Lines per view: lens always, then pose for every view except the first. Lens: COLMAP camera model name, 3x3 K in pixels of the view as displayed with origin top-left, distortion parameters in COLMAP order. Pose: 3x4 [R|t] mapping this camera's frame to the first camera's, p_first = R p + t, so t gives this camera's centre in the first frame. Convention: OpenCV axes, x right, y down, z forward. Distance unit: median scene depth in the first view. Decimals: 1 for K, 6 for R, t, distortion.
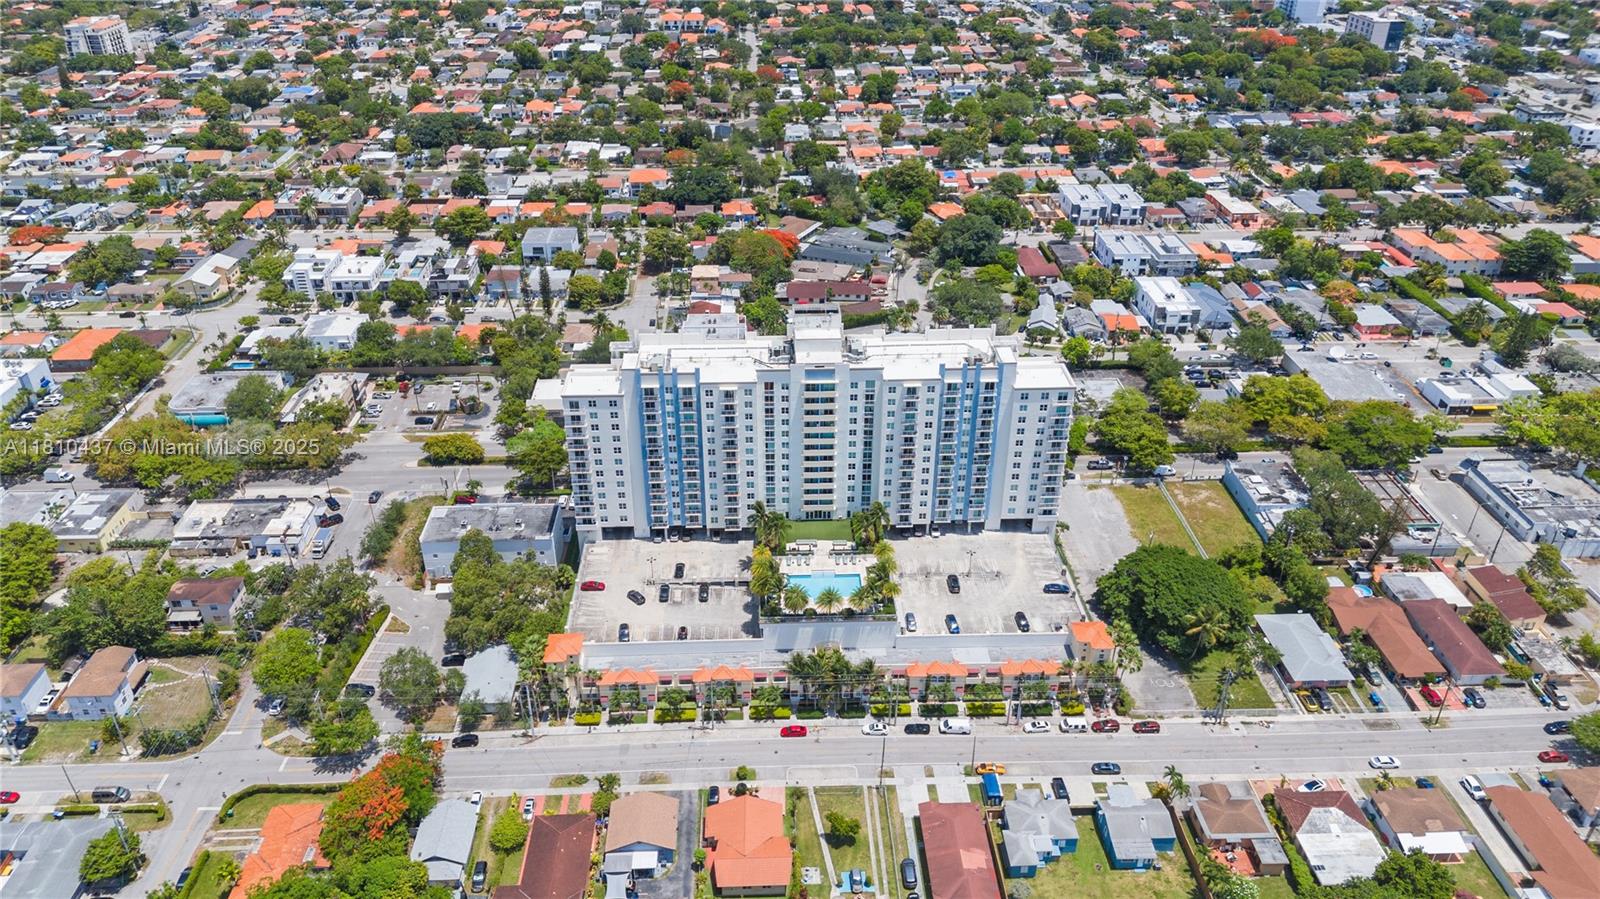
lens RADIAL K [[1112.5, 0, 794.9], [0, 1112.5, 449.3], [0, 0, 1]] dist [0.050146, -0.051665]
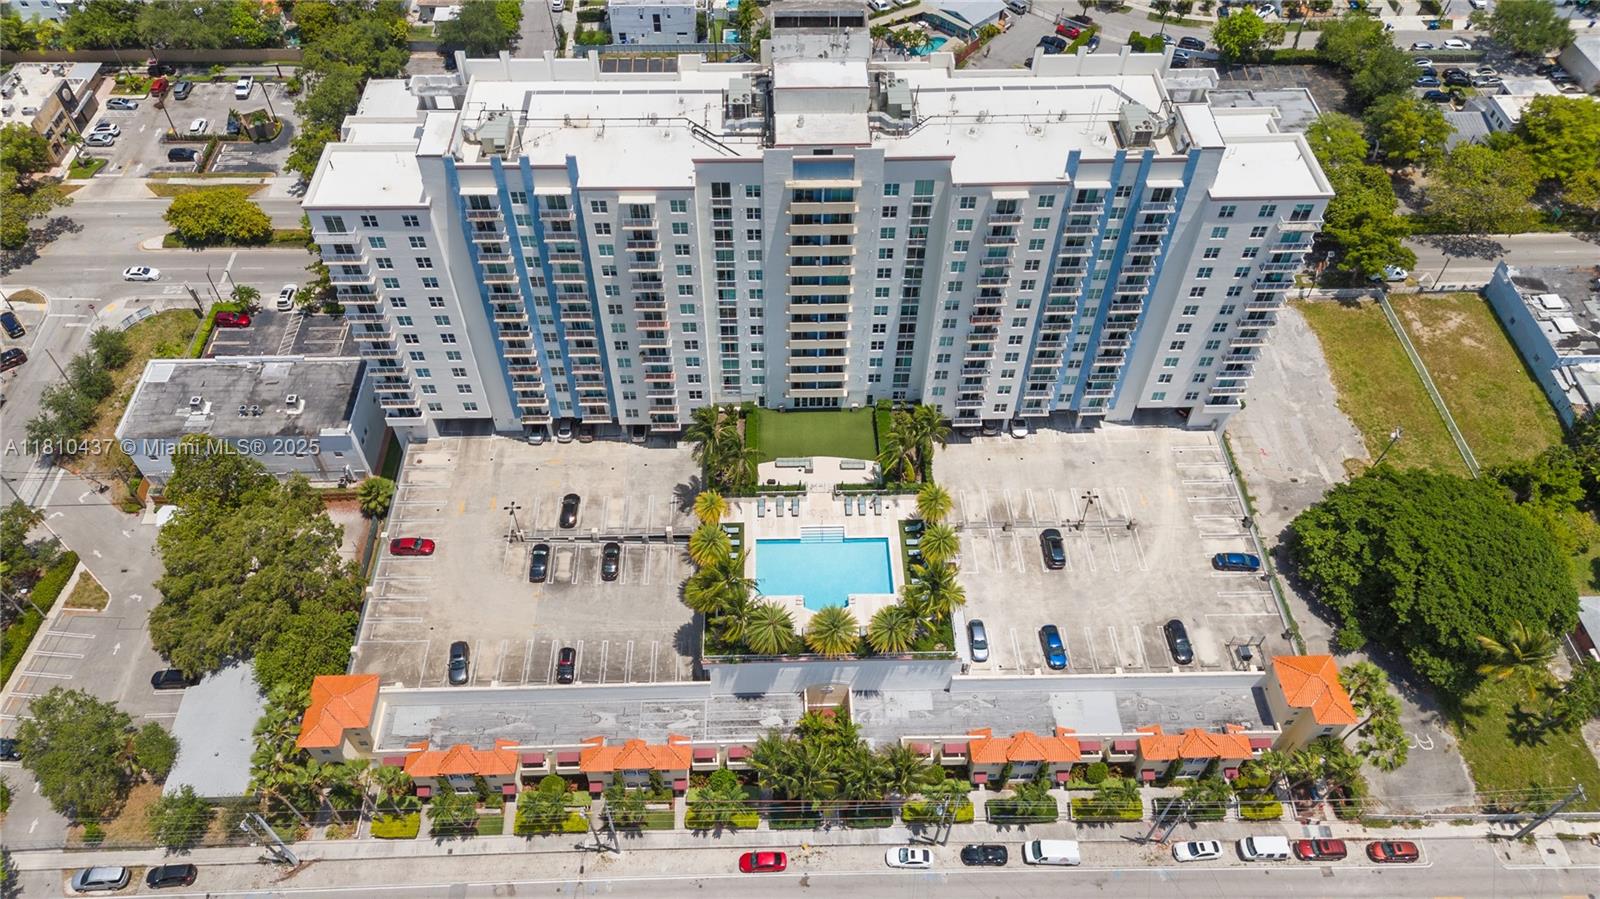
lens RADIAL K [[1112.5, 0, 794.9], [0, 1112.5, 449.3], [0, 0, 1]] dist [0.050146, -0.051665]
pose [[0.999930, 0.011828, -0.000273, 0.011130], [-0.011041, 0.941149, 0.337813, -0.114853], [0.004253, -0.337786, 0.941213, 0.480669]]
